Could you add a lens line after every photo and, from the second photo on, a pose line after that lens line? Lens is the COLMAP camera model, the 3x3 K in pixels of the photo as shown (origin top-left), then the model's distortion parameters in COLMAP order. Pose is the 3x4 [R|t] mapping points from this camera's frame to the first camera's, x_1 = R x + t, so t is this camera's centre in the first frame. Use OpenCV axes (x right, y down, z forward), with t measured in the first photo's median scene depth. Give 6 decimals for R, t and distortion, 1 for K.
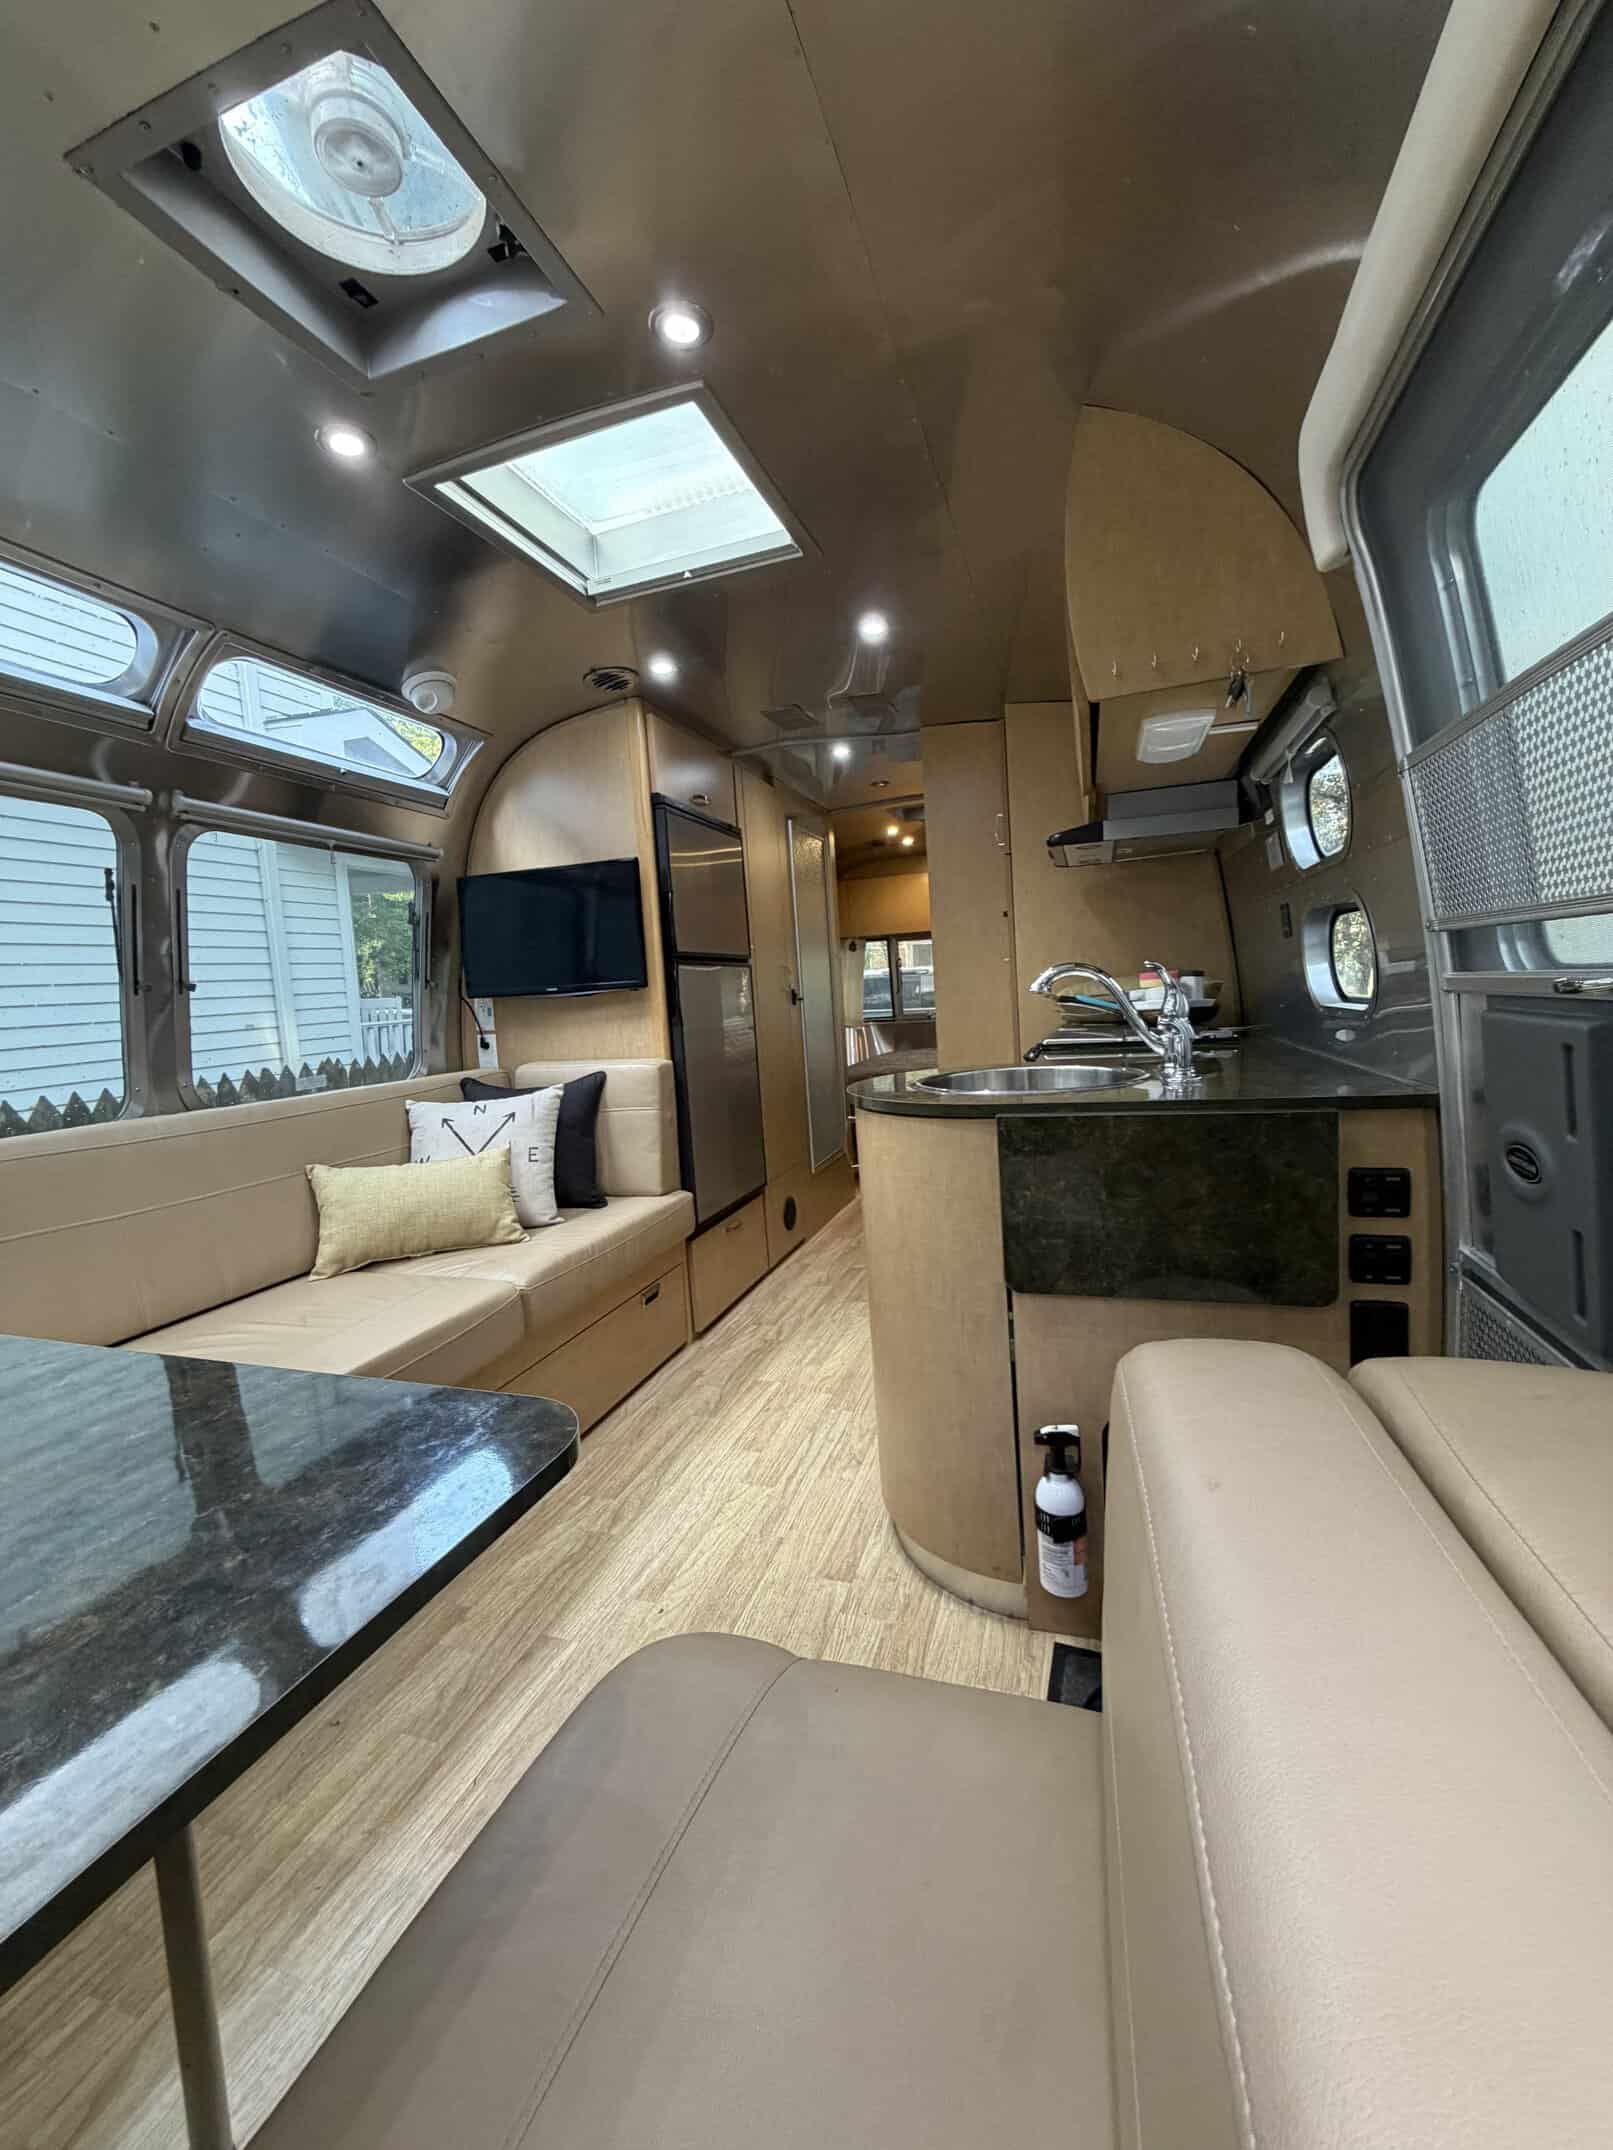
lens RADIAL K [[857.8, 0, 806.3], [0, 857.8, 1065.6], [0, 0, 1]] dist [-0.000525, -0.000466]
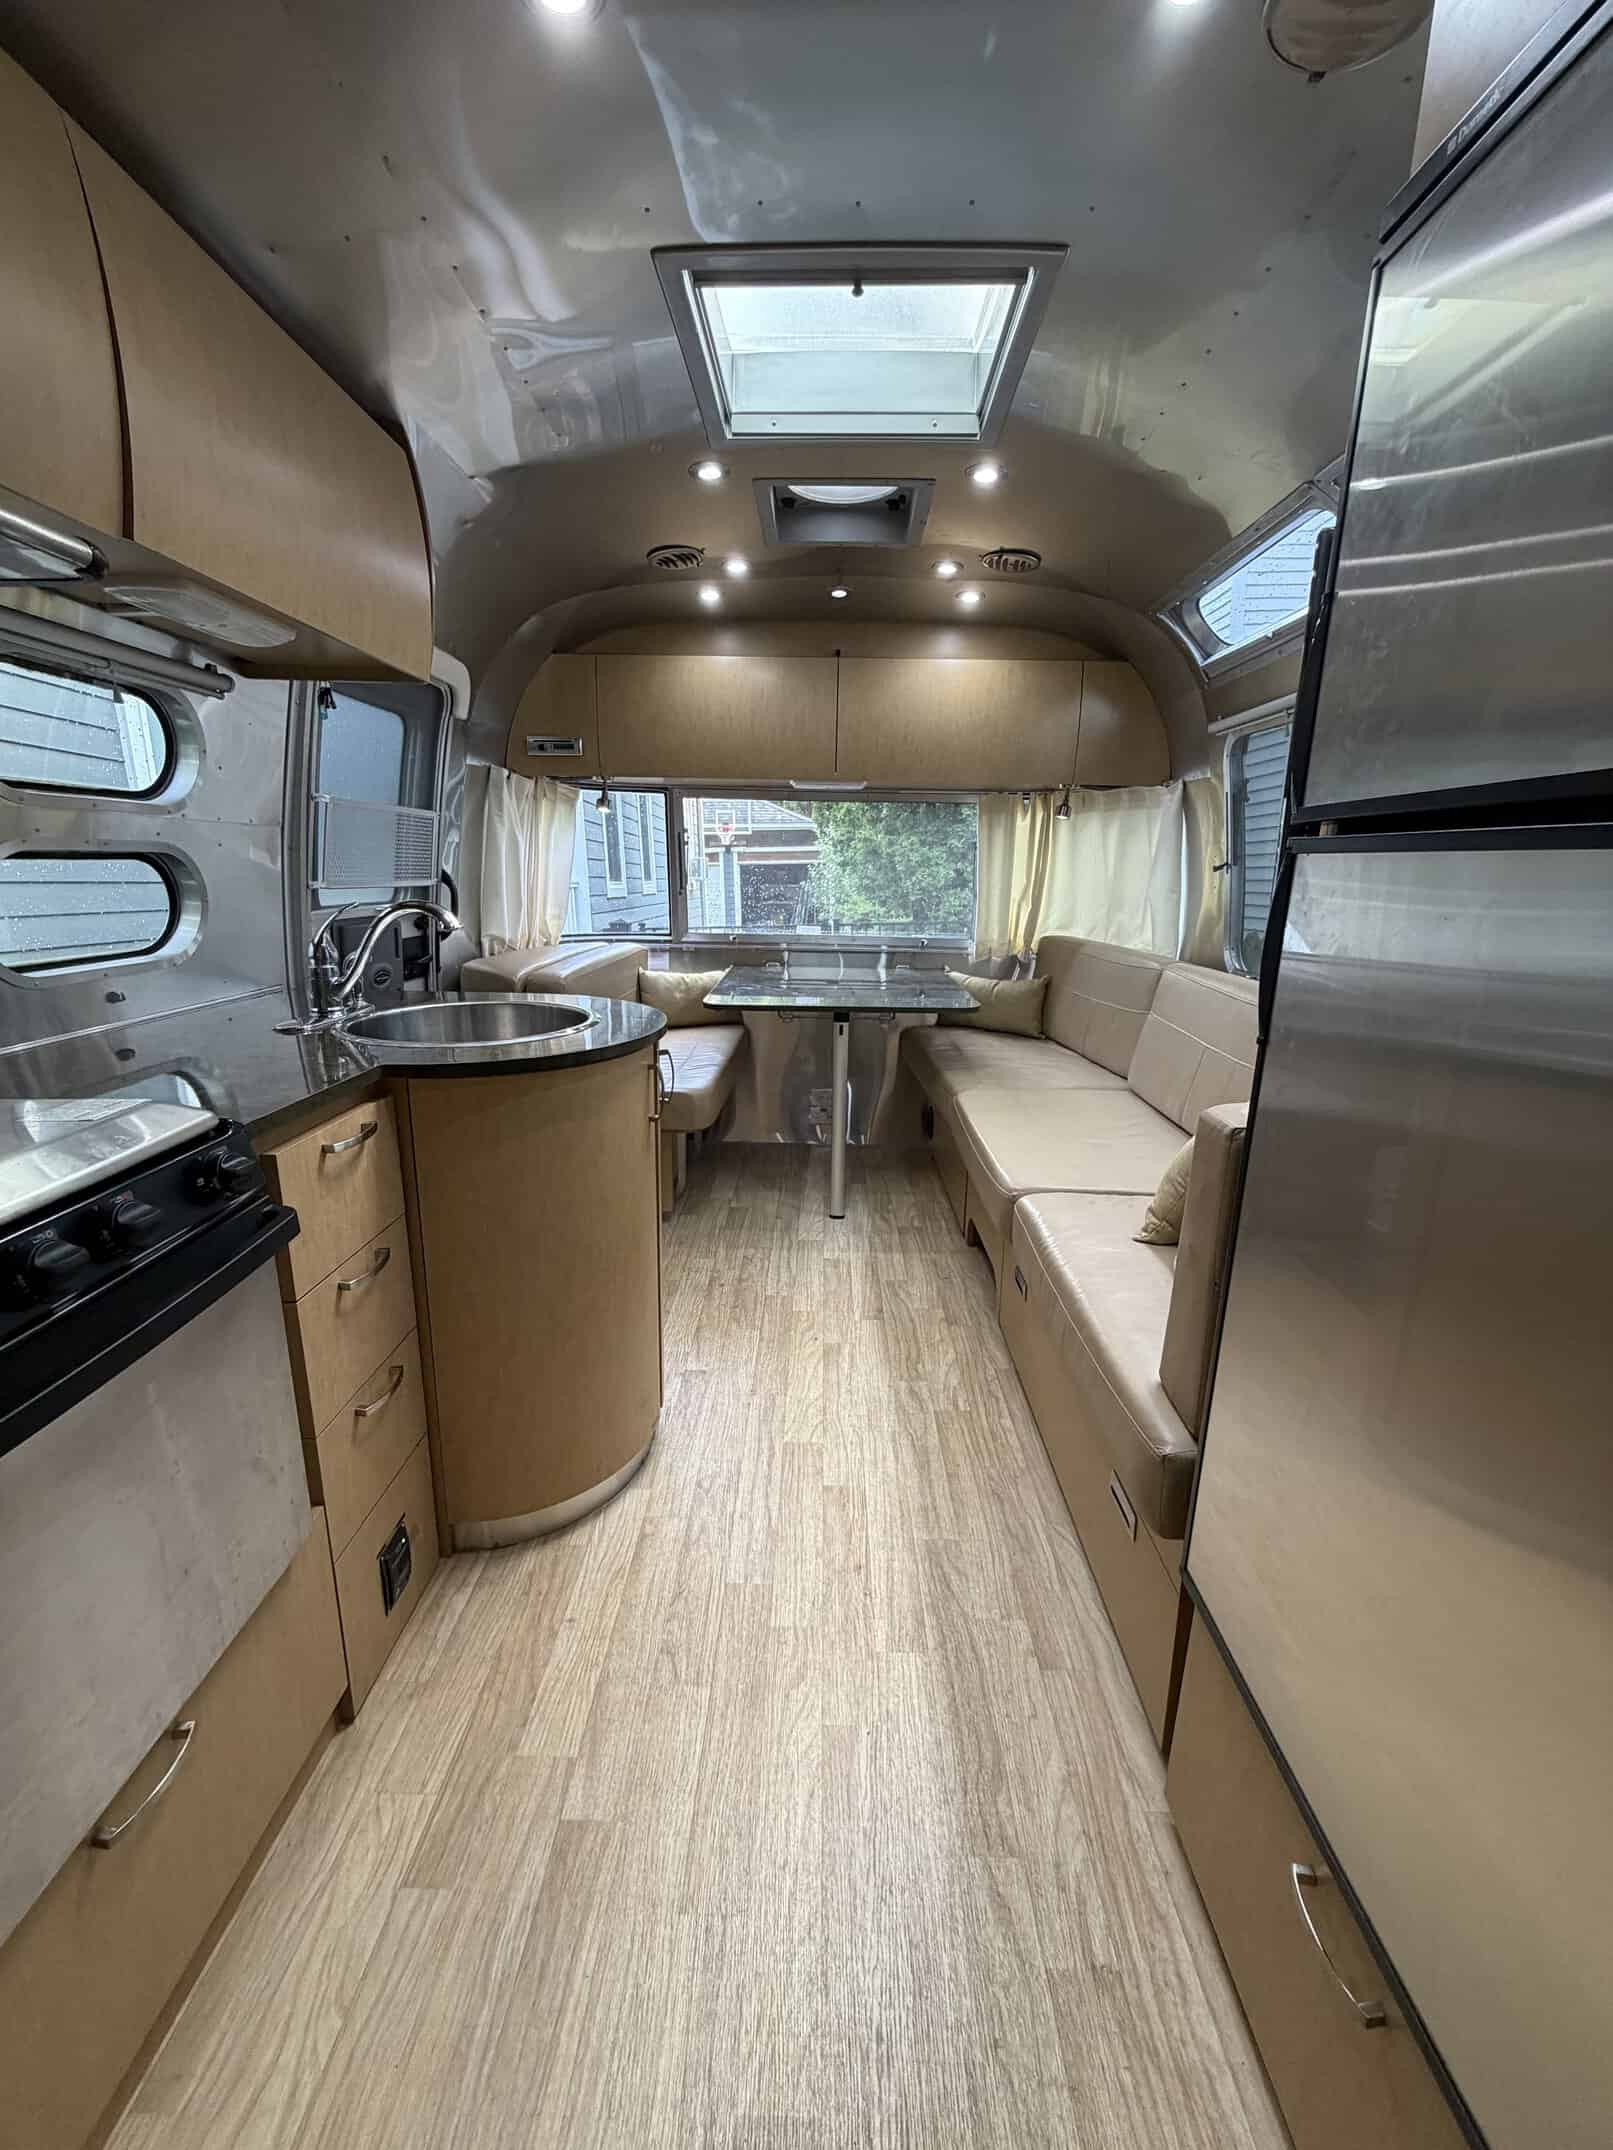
lens RADIAL K [[857.8, 0, 806.3], [0, 857.8, 1065.6], [0, 0, 1]] dist [-0.000525, -0.000466]
pose [[-0.952993, 0.115732, -0.280019, 0.142284], [0.019748, 0.945937, 0.323748, -0.190747], [0.302349, 0.303000, -0.903757, 1.583813]]
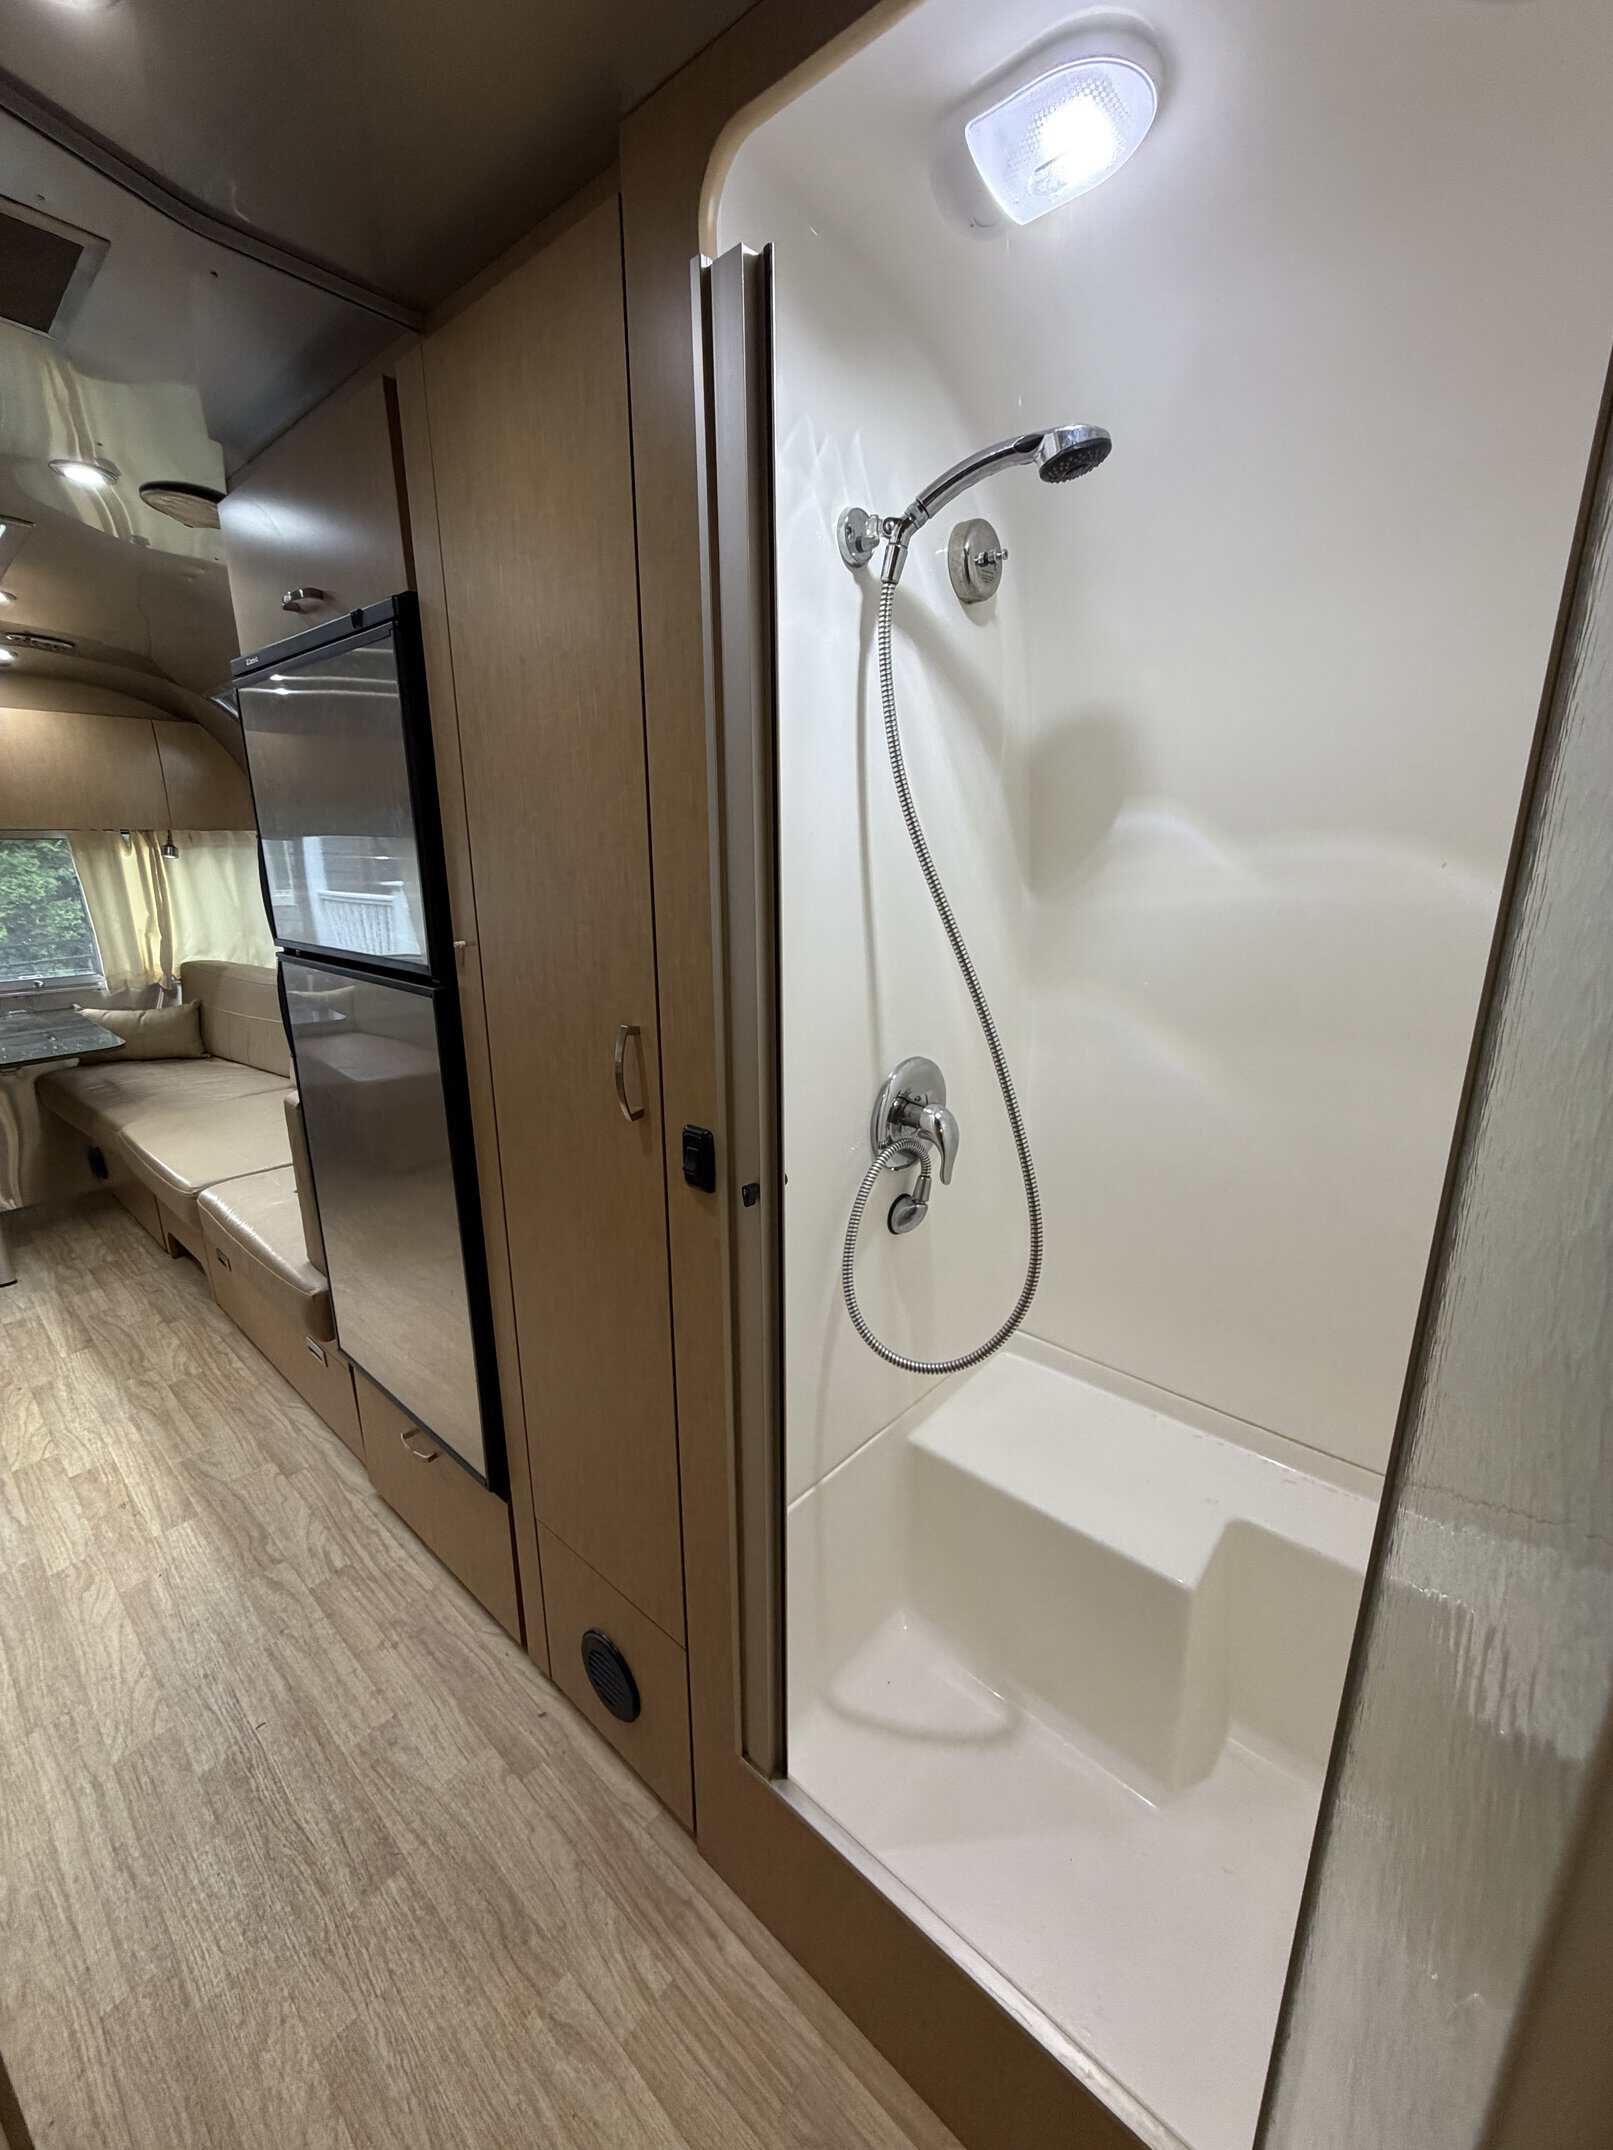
lens RADIAL K [[857.8, 0, 806.3], [0, 857.8, 1065.6], [0, 0, 1]] dist [-0.000525, -0.000466]
pose [[-0.383422, 0.298741, -0.873923, 0.326318], [-0.046103, 0.938870, 0.341170, -0.345520], [0.922422, 0.171103, -0.346210, 1.982035]]
